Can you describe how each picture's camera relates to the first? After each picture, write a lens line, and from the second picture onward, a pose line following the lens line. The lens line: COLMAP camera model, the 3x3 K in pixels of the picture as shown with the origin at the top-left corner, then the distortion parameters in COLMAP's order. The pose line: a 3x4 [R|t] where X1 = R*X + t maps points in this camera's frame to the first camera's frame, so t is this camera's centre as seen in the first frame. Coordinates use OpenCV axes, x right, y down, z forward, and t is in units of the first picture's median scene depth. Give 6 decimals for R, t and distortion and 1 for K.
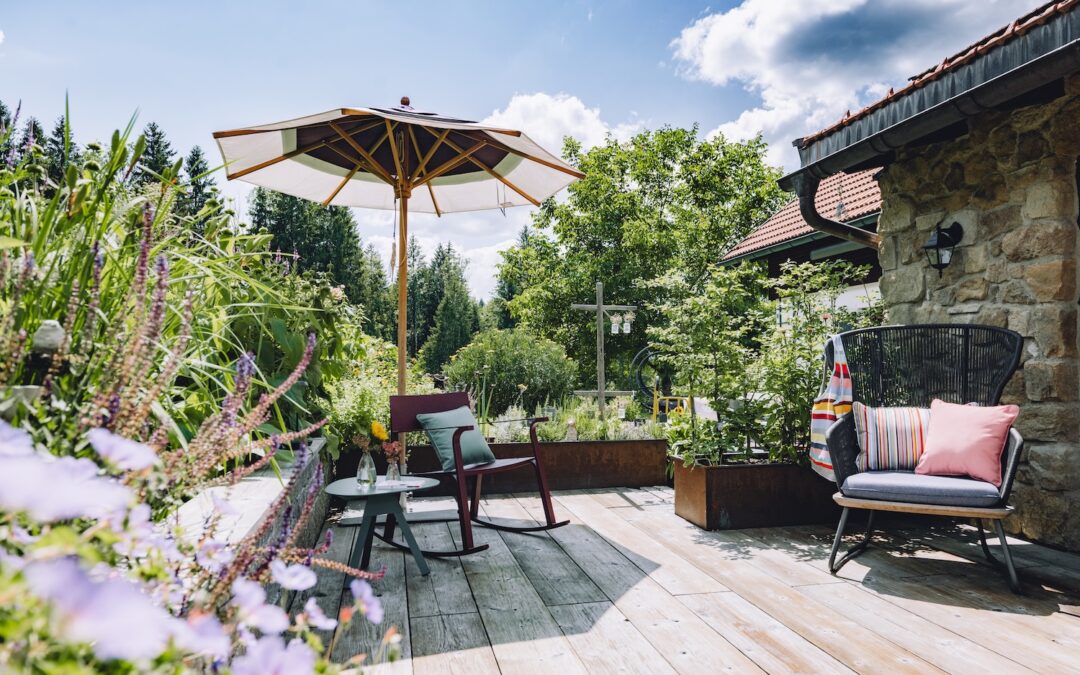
lens RADIAL K [[741.1, 0, 539.7], [0, 741.1, 339.9], [0, 0, 1]] dist [-0.000565, -0.004347]
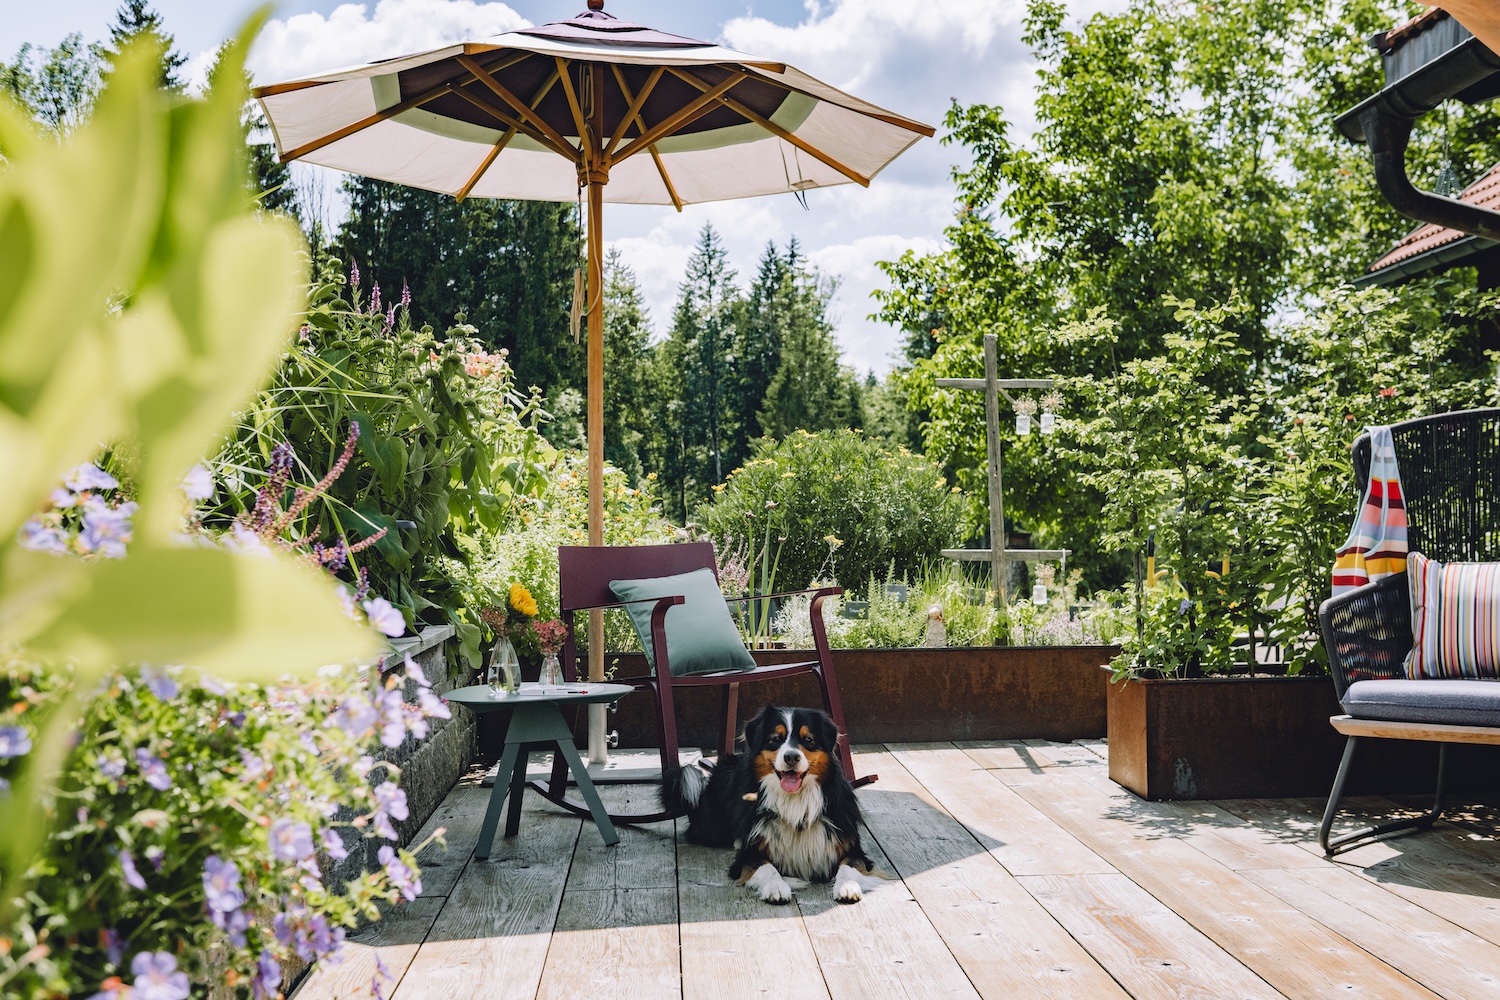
lens RADIAL K [[1746.2, 0, 750.0], [0, 1746.2, 501.7], [0, 0, 1]] dist [0.001219, 0.000000]
pose [[0.989042, -0.008468, -0.147392, 0.103772], [0.011441, 0.999748, 0.019331, 0.012937], [0.147192, -0.020805, 0.988889, -0.218435]]
